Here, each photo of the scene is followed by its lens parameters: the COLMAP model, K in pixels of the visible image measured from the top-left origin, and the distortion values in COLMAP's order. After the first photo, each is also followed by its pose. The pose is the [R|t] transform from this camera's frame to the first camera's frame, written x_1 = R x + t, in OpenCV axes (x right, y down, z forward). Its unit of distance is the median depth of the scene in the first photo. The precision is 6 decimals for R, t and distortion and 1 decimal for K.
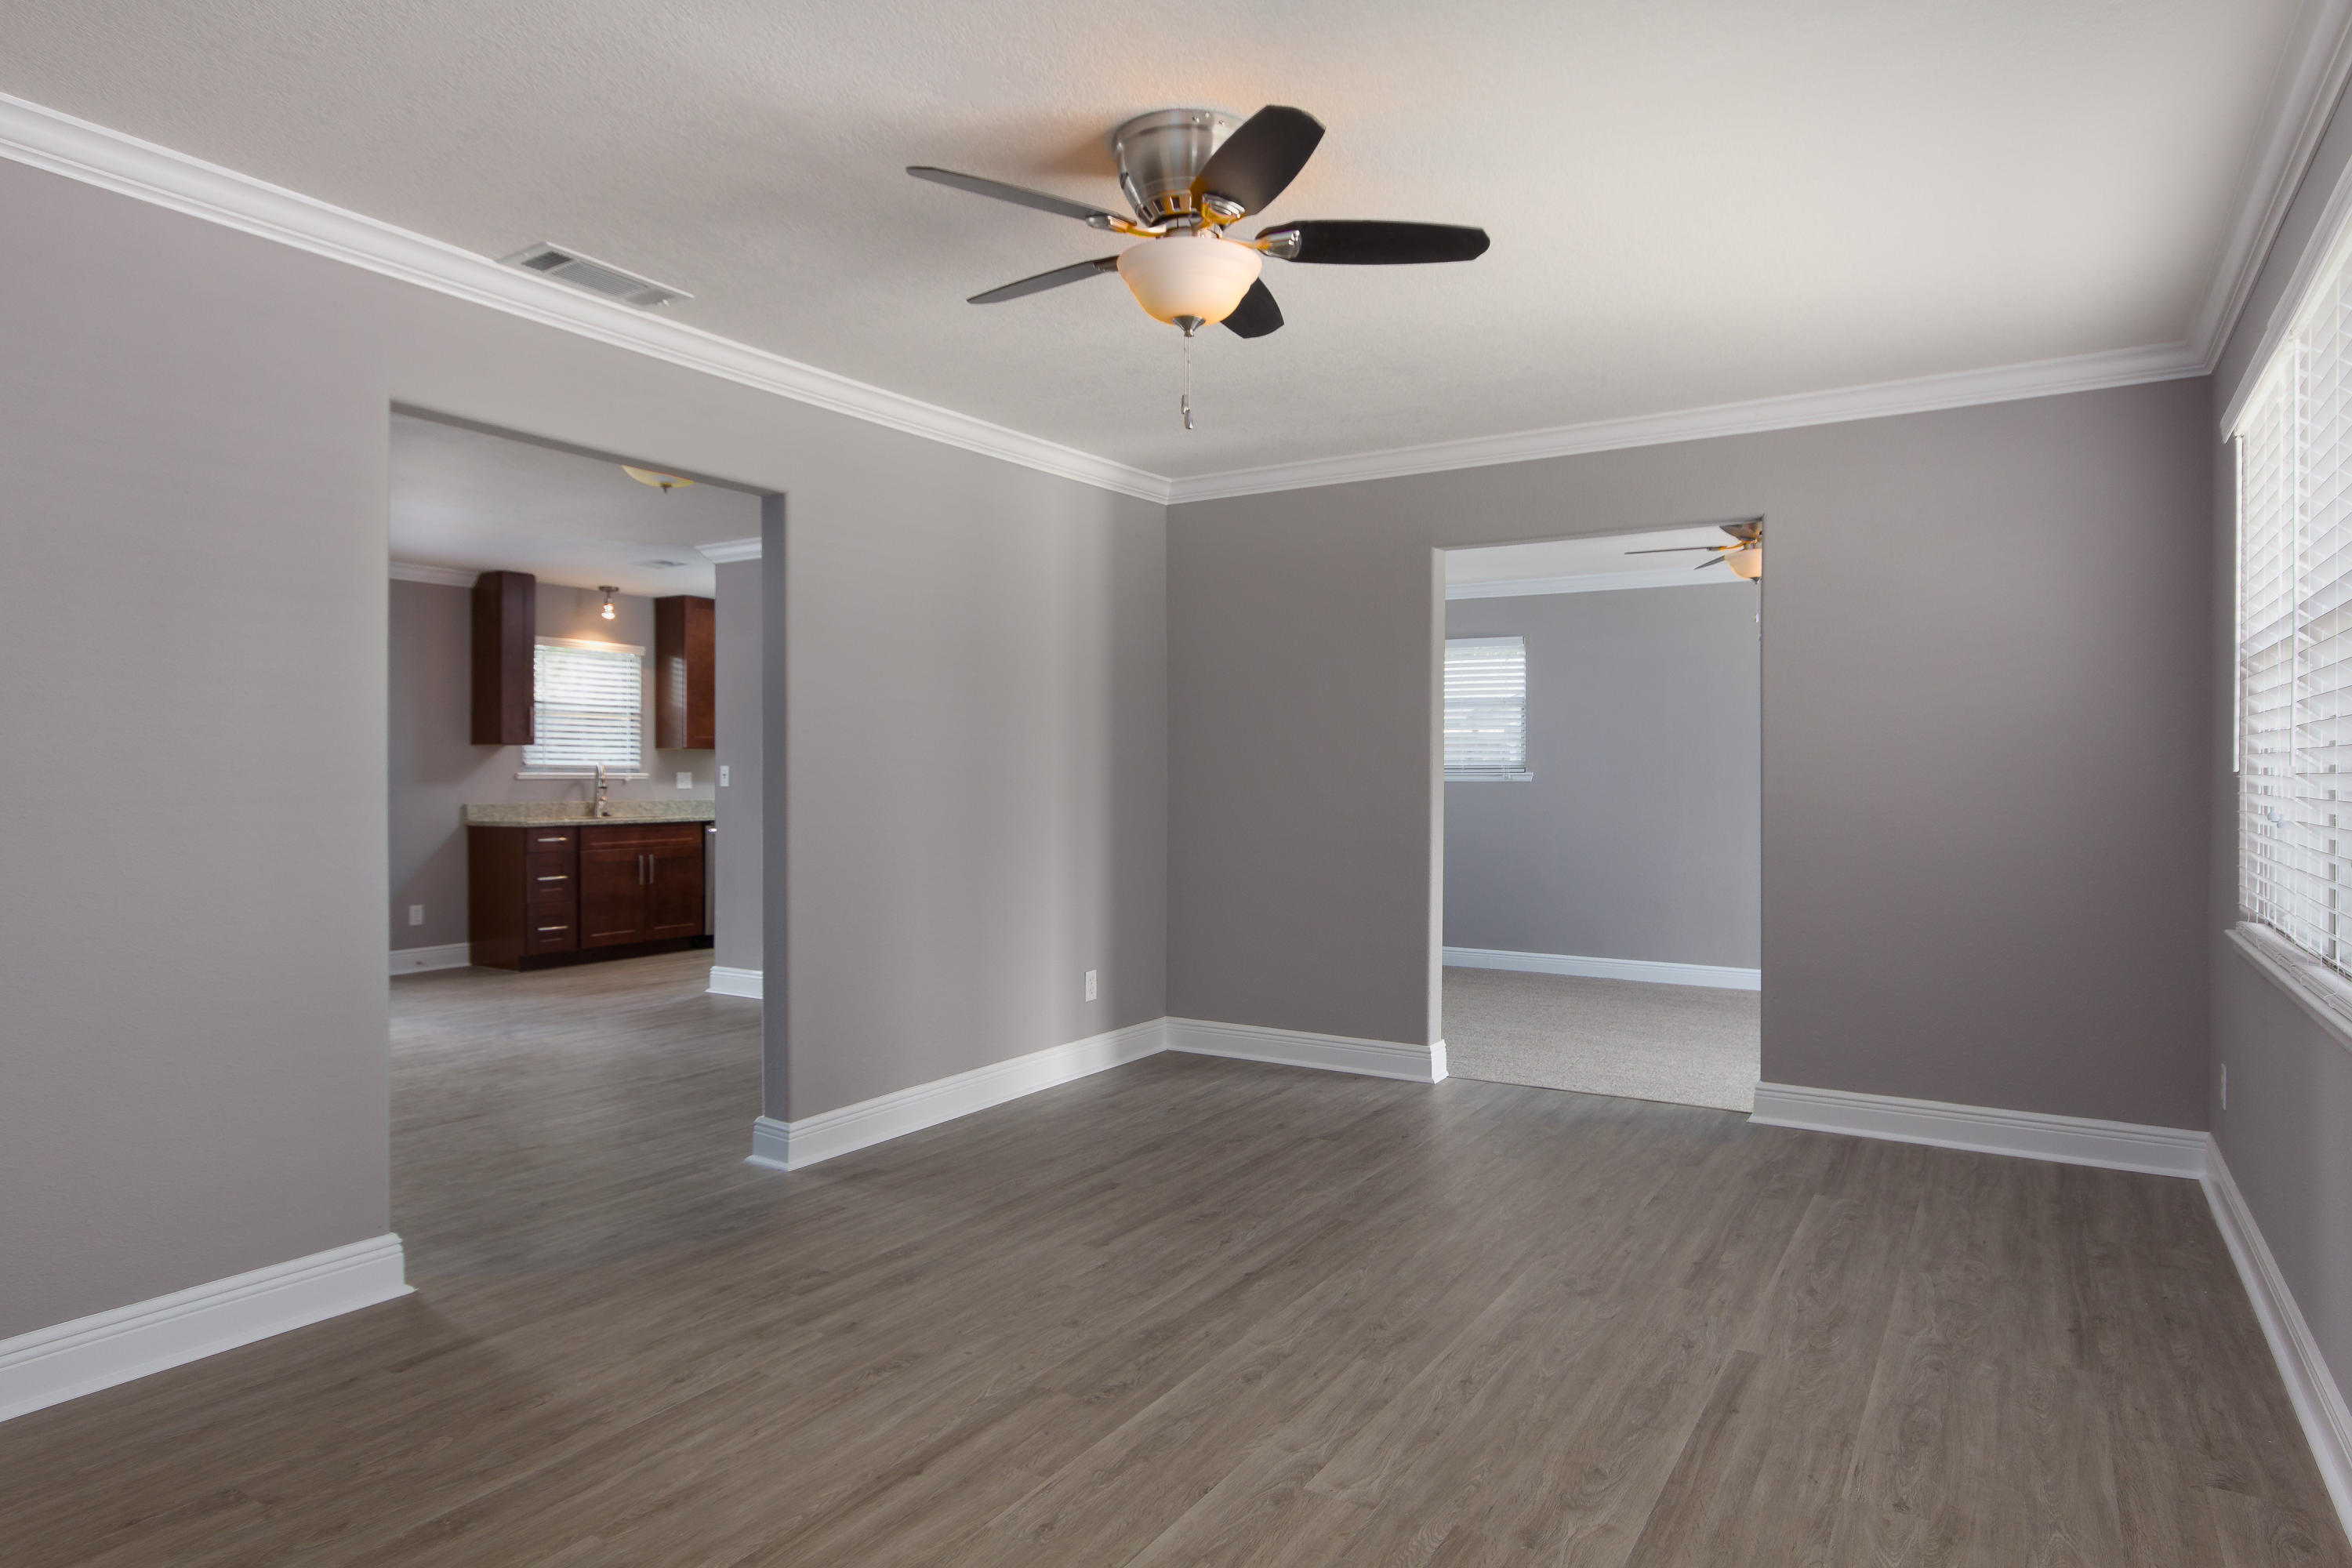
lens RADIAL K [[1391.0, 0, 1174.3], [0, 1391.0, 784.6], [0, 0, 1]] dist [-0.000904, -0.000088]
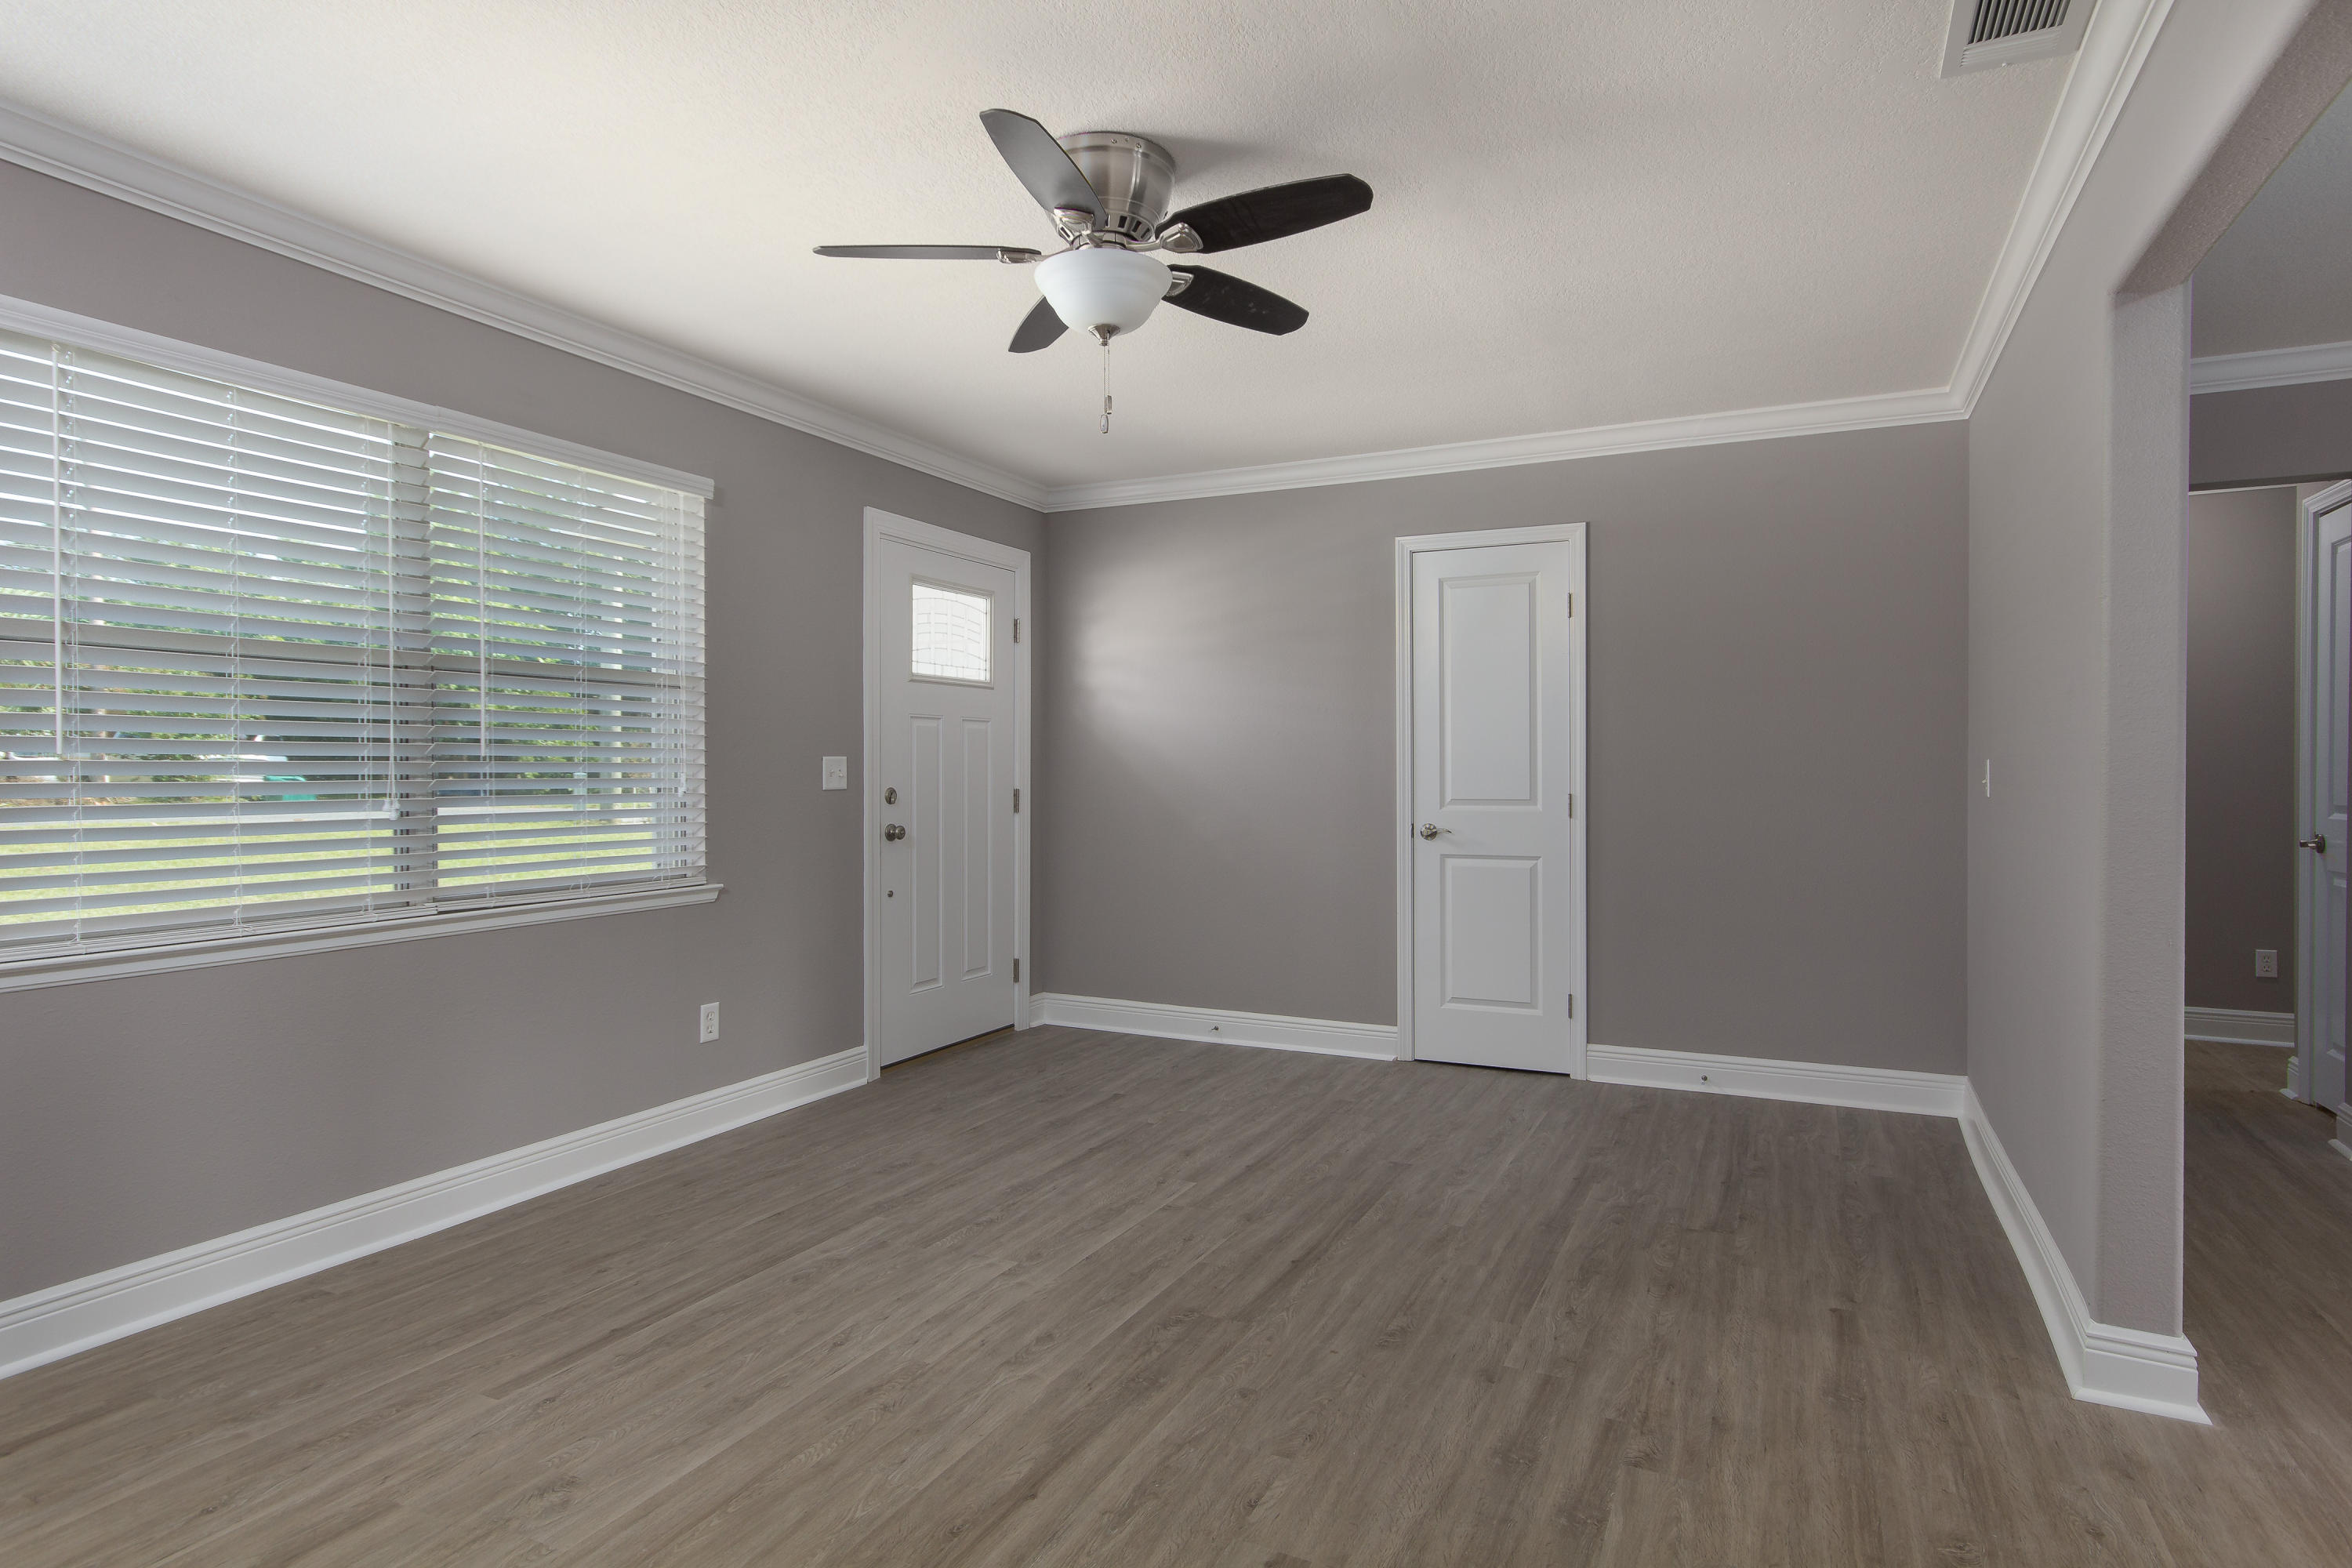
lens RADIAL K [[1190.3, 0, 1176.8], [0, 1190.3, 774.7], [0, 0, 1]] dist [0.002841, -0.004559]
pose [[-0.993927, 0.000655, -0.110041, 0.055768], [-0.000496, 0.999945, 0.010431, -0.005961], [0.110041, 0.010422, -0.993872, 1.890600]]
